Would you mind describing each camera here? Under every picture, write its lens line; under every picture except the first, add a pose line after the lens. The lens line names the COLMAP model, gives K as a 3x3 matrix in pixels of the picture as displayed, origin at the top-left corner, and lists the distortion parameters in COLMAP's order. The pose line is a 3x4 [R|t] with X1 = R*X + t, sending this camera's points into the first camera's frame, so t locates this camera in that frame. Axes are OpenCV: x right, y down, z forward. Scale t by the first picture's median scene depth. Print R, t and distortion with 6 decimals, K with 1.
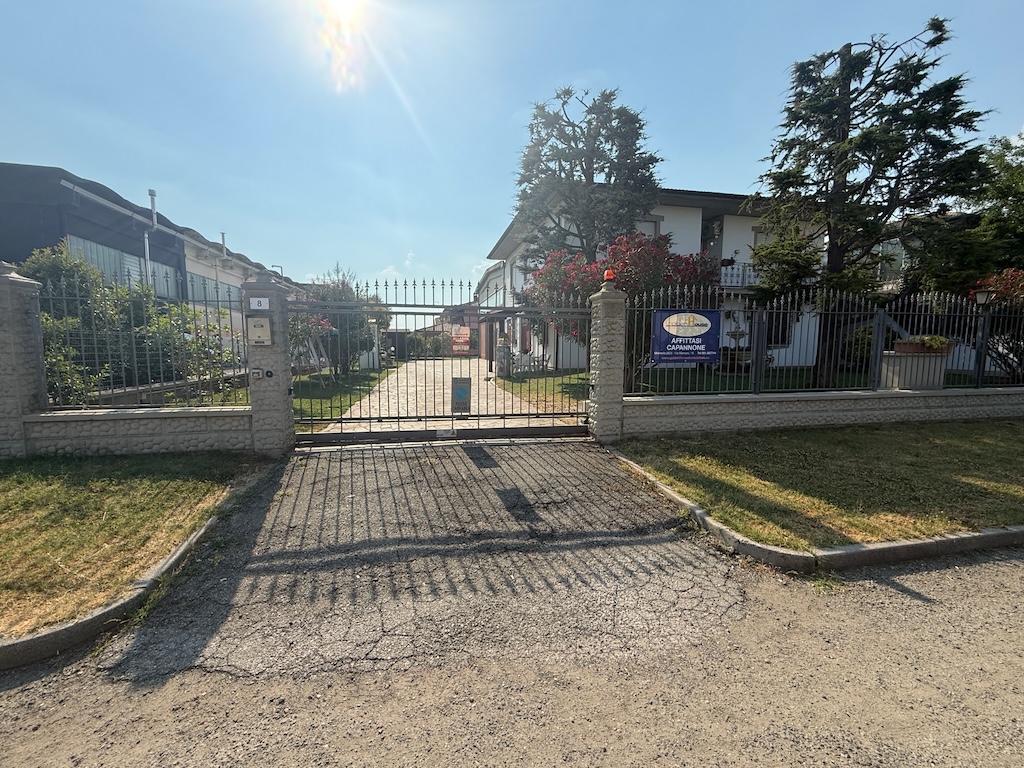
lens RADIAL K [[422.2, 0, 503.7], [0, 422.2, 383.7], [0, 0, 1]] dist [-0.000705, -0.000005]
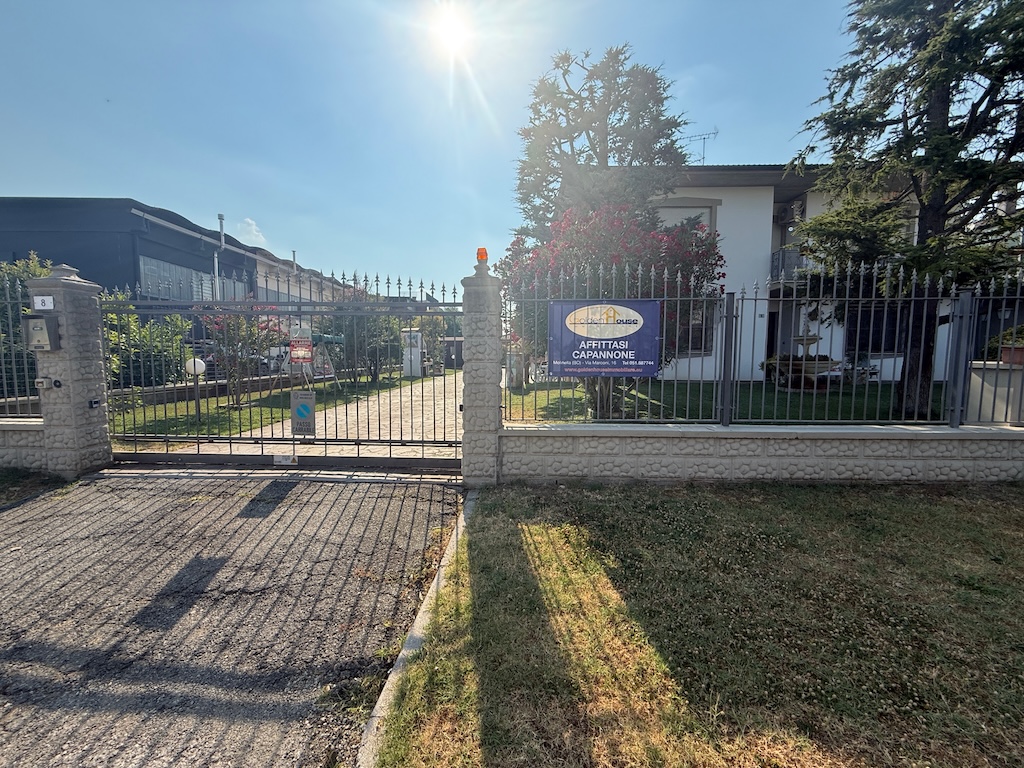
lens RADIAL K [[410.5, 0, 512.0], [0, 410.5, 384.0], [0, 0, 1]] dist [-0.000994, -0.000314]
pose [[0.973642, 0.017975, -0.227372, 0.438921], [-0.021917, 0.999650, -0.014828, -0.024698], [0.227026, 0.019421, 0.973695, 0.314501]]
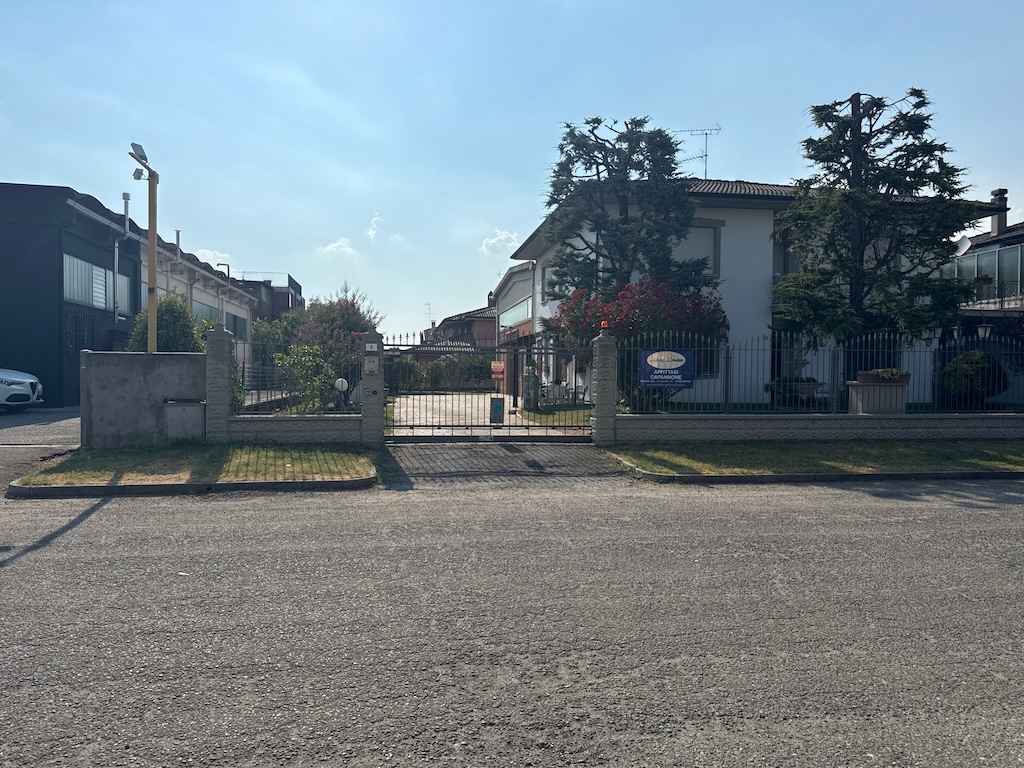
lens RADIAL K [[790.5, 0, 512.0], [0, 790.5, 384.0], [0, 0, 1]] dist [0.176070, -0.354903]
pose [[0.999516, 0.005877, -0.030539, 0.024911], [-0.008236, 0.996941, -0.077720, 0.133909], [0.029989, 0.077934, 0.996507, -1.499186]]
